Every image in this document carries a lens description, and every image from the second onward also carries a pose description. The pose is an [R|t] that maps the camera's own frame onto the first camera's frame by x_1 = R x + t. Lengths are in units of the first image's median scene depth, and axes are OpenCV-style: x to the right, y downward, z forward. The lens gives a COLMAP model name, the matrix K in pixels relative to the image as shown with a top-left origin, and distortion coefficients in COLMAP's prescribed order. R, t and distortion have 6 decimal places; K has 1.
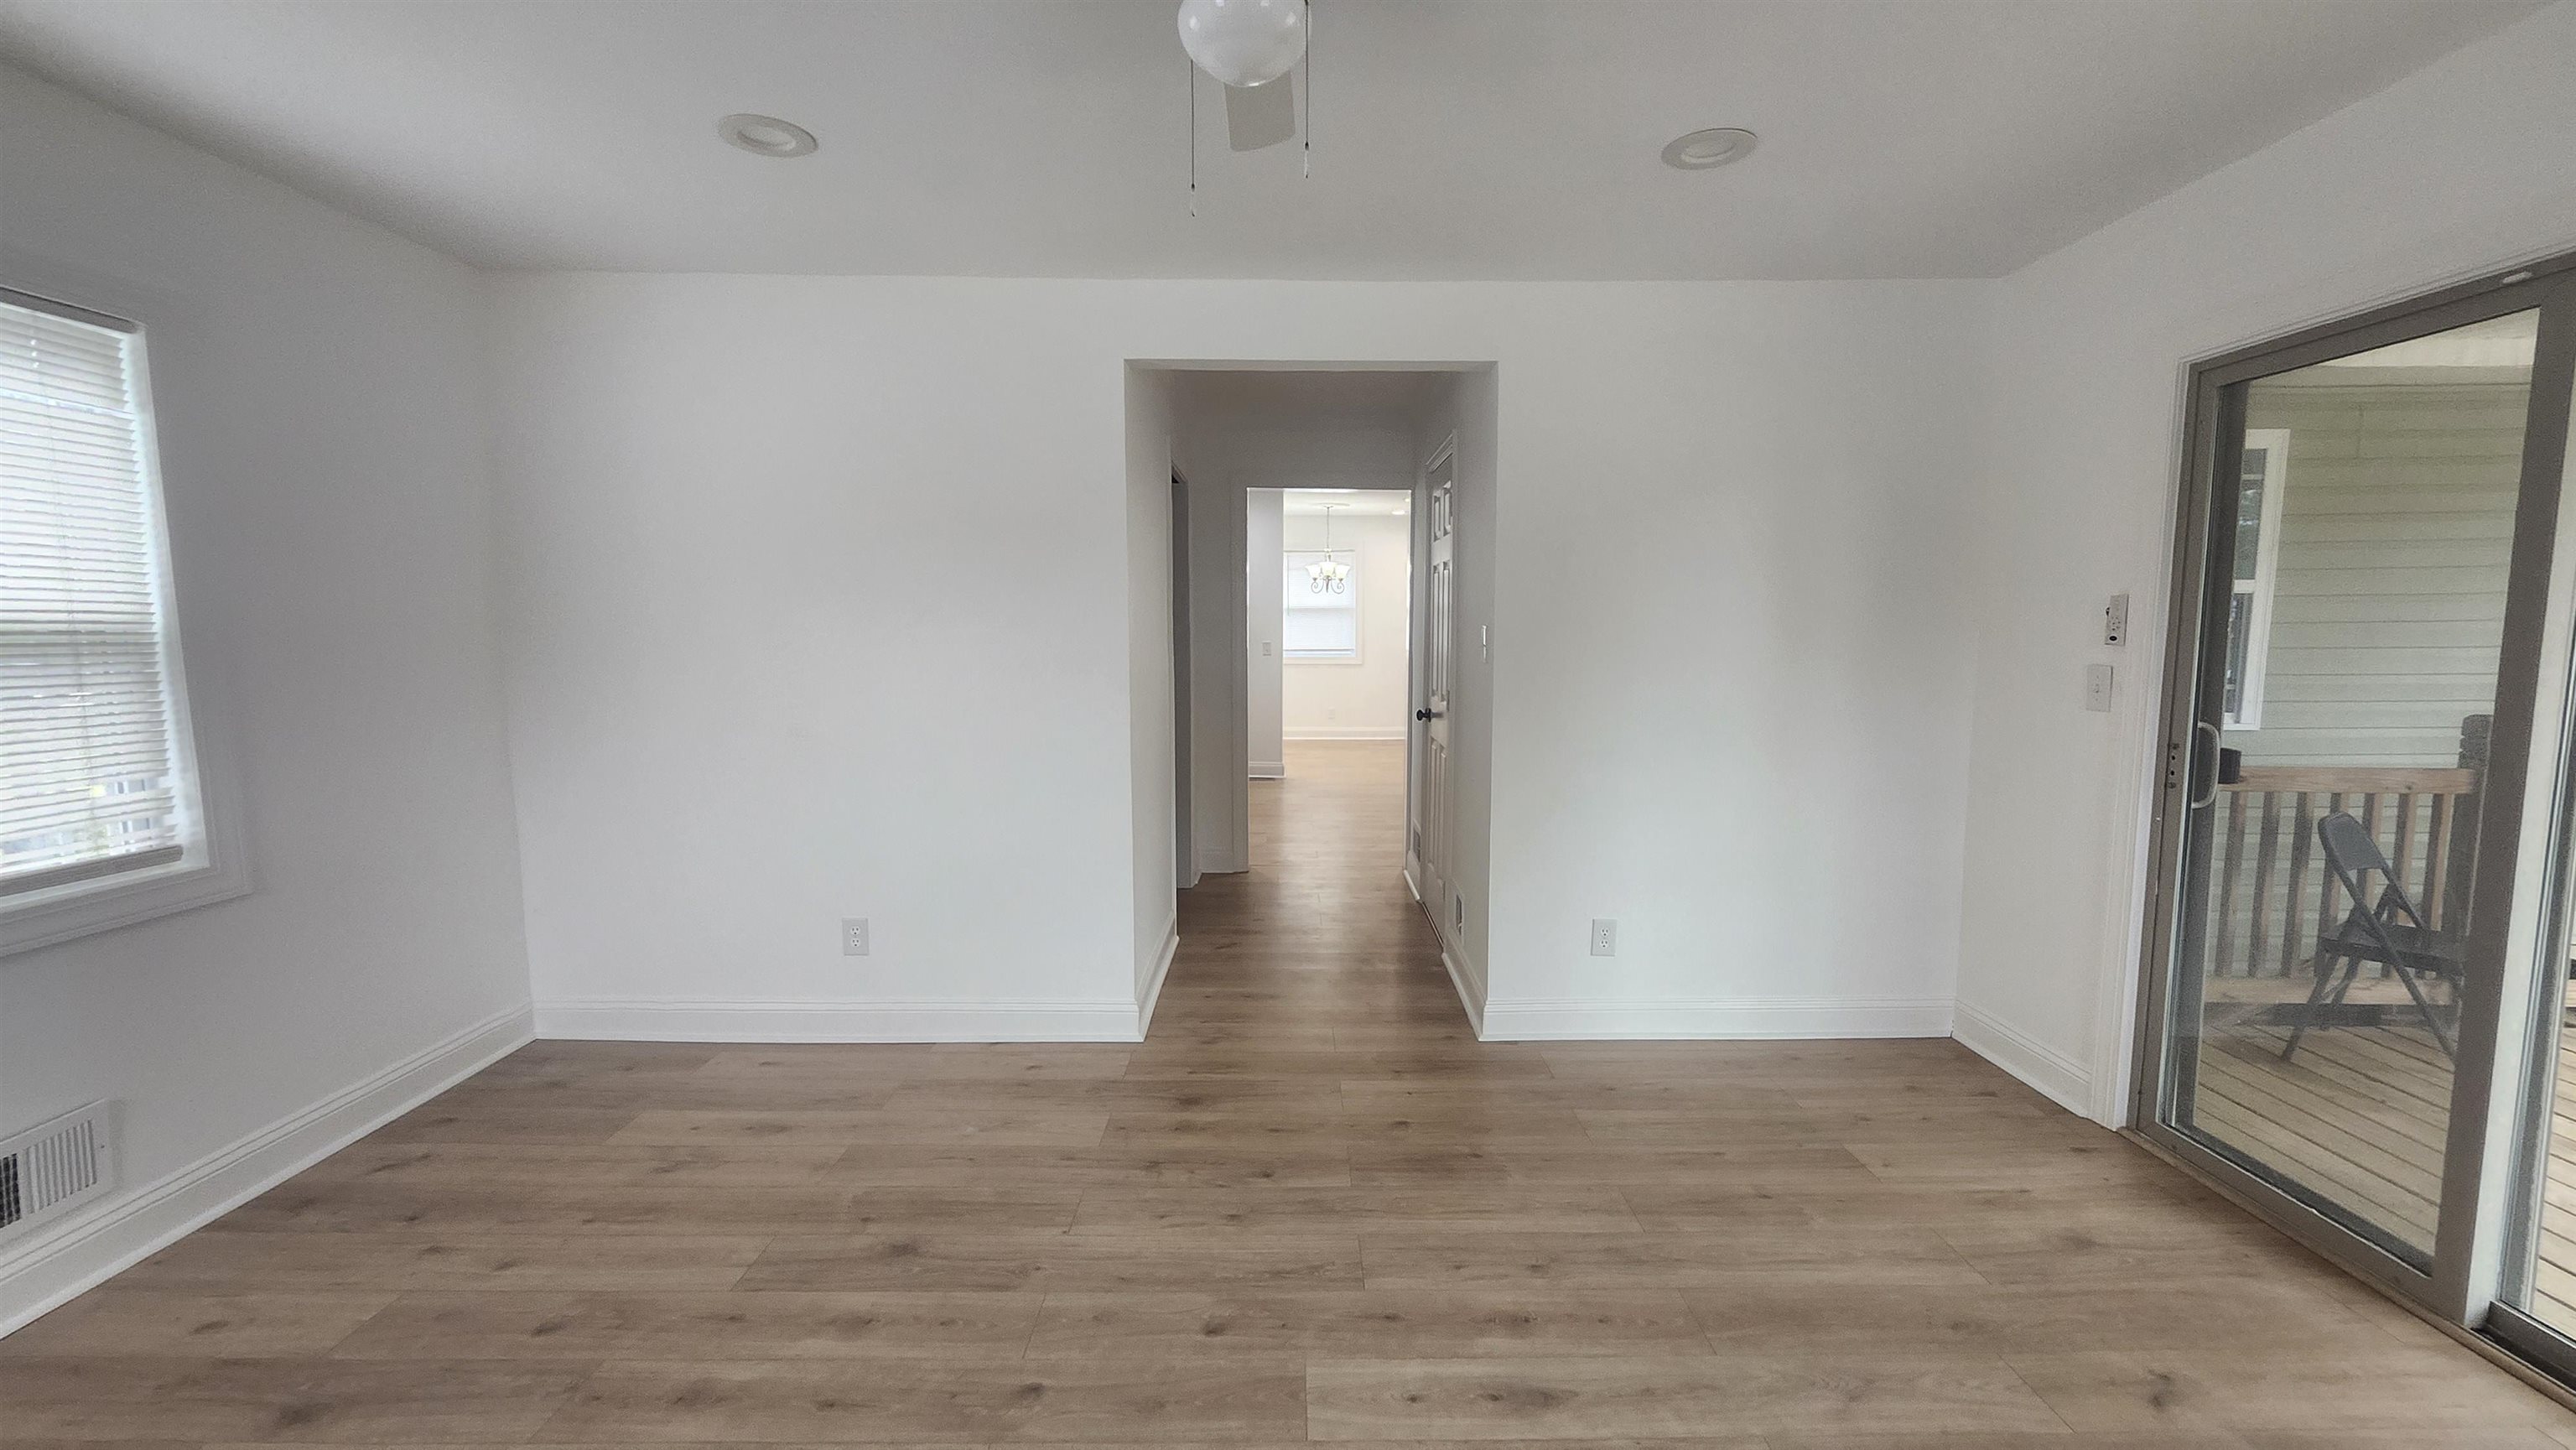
lens RADIAL K [[1013.2, 0, 1288.0], [0, 1013.2, 725.0], [0, 0, 1]] dist [0.006484, -0.000173]
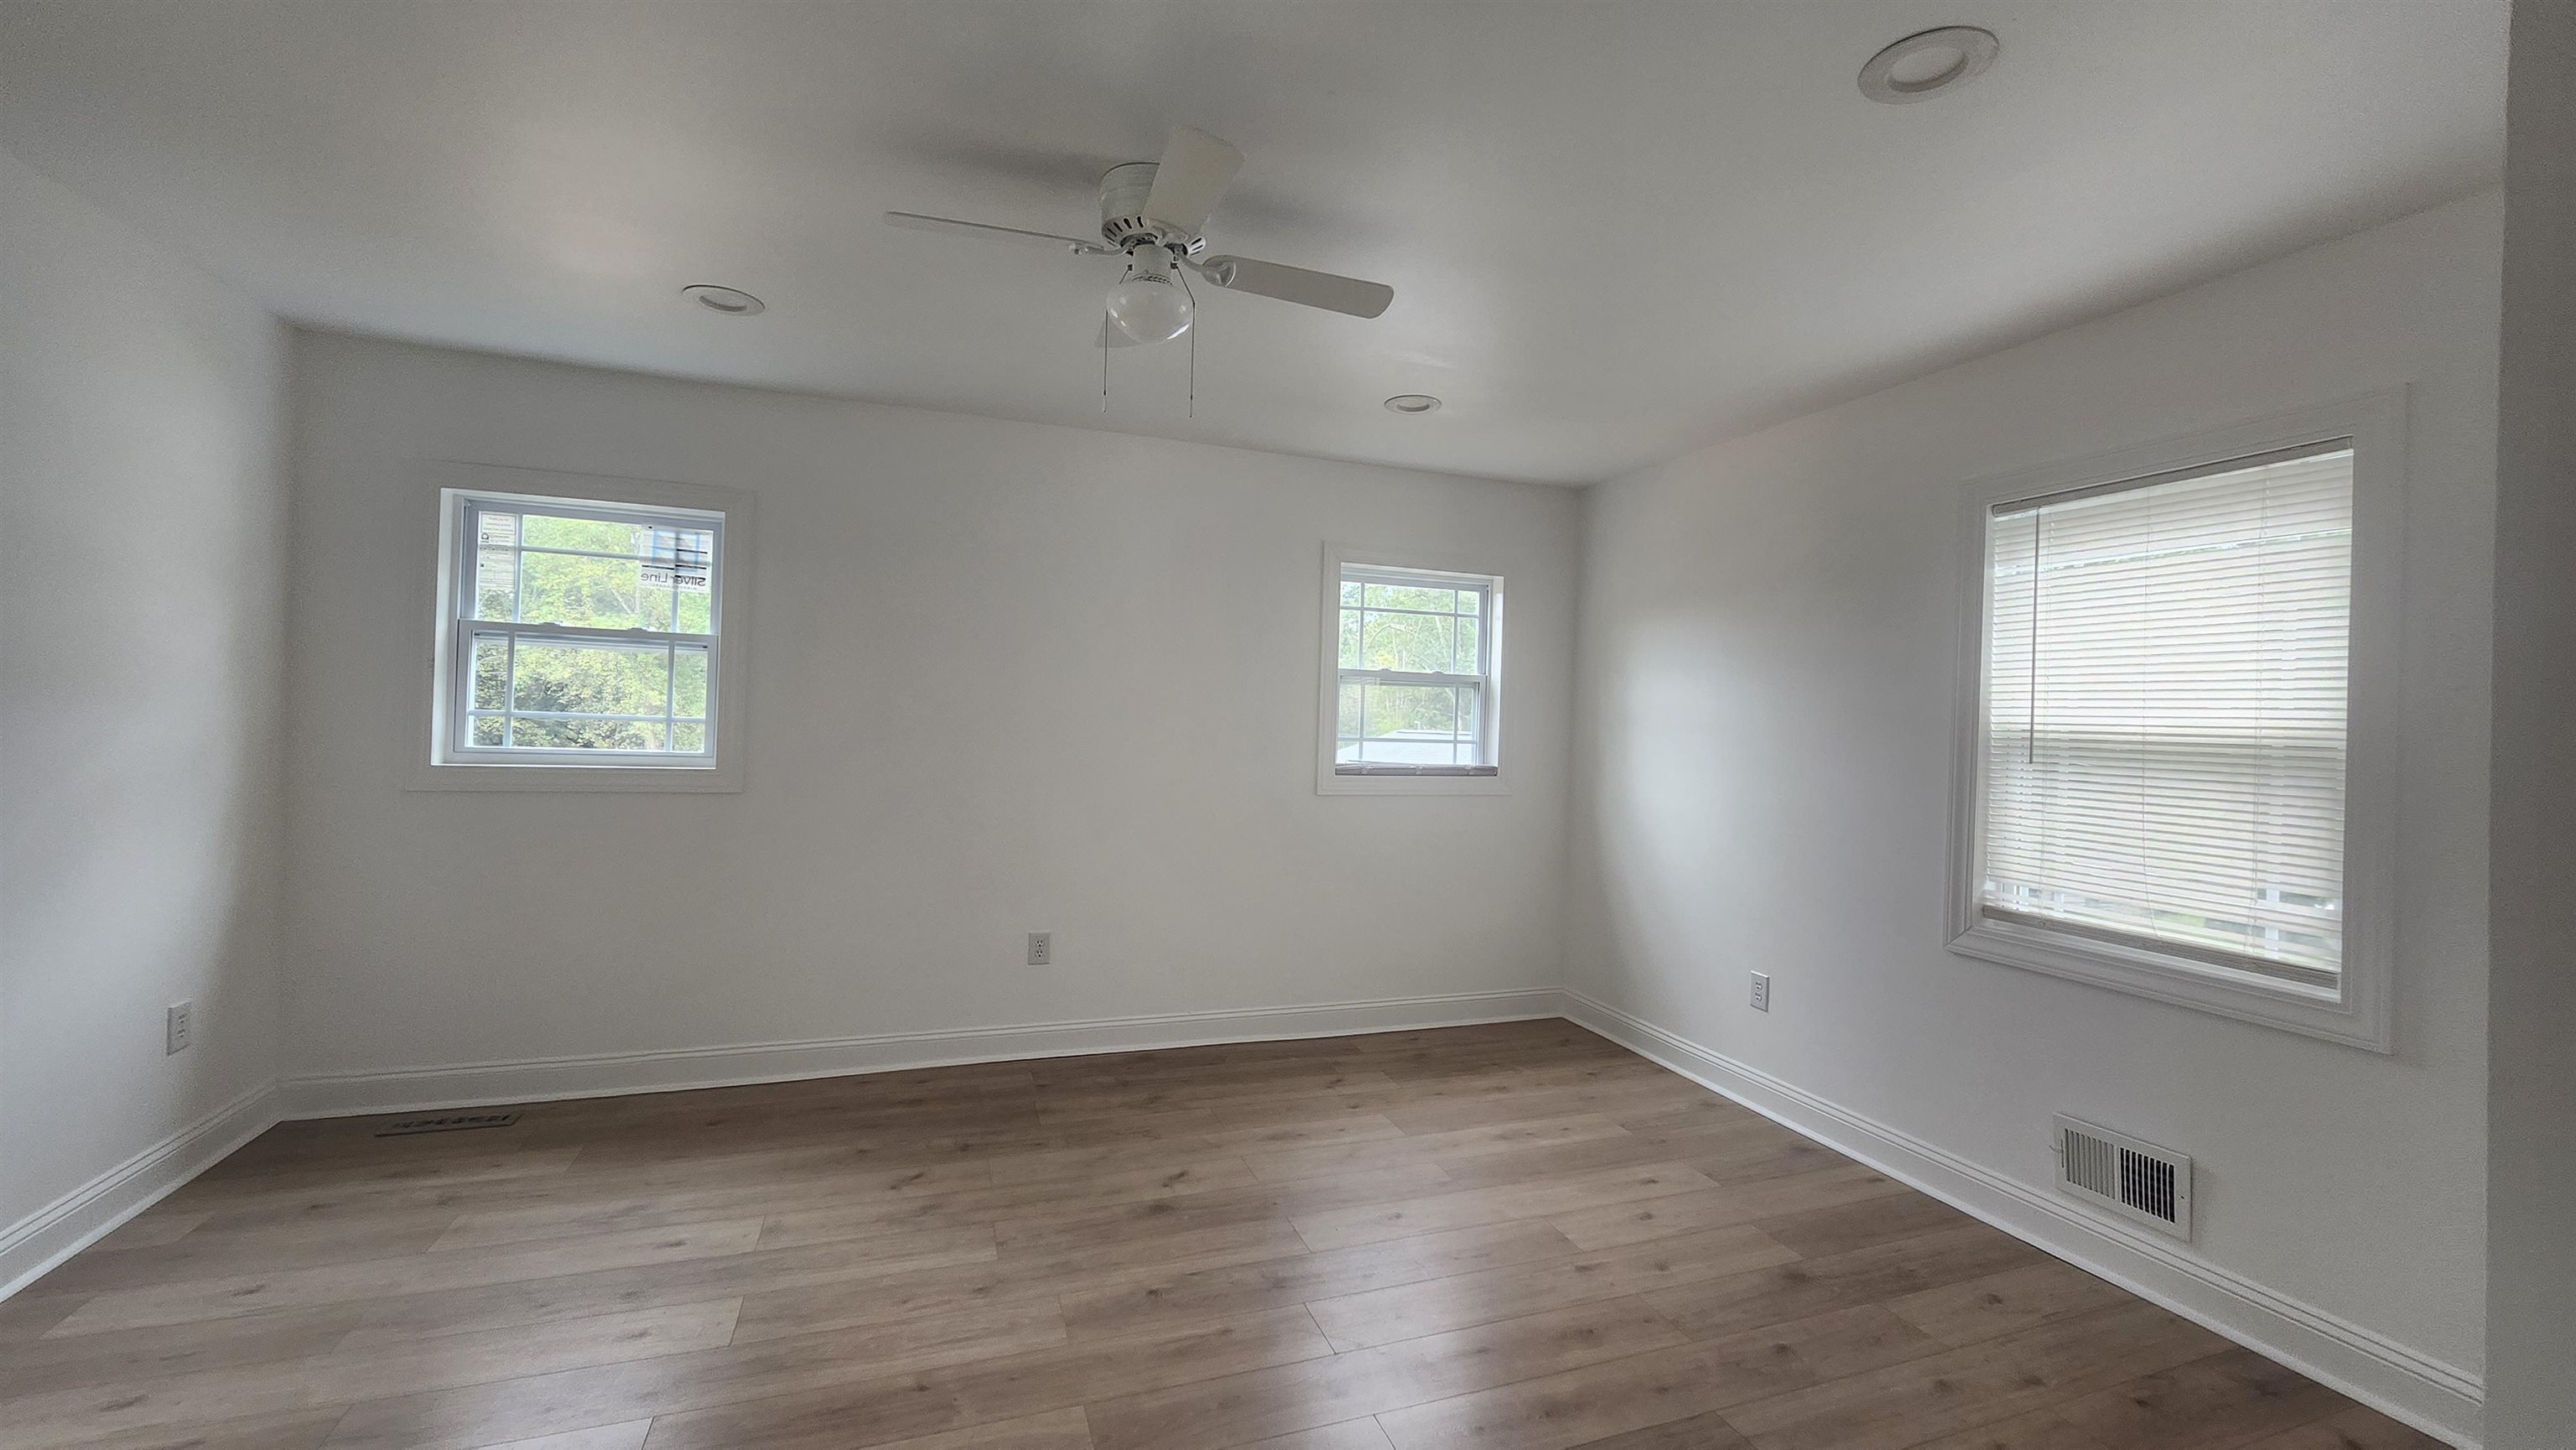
lens RADIAL K [[1013.2, 0, 1288.0], [0, 1013.2, 725.0], [0, 0, 1]] dist [0.006484, -0.000173]
pose [[-0.937073, -0.021320, -0.348481, 0.180604], [-0.058415, 0.993638, 0.096288, -0.160504], [0.344211, 0.110585, -0.932357, 1.673411]]
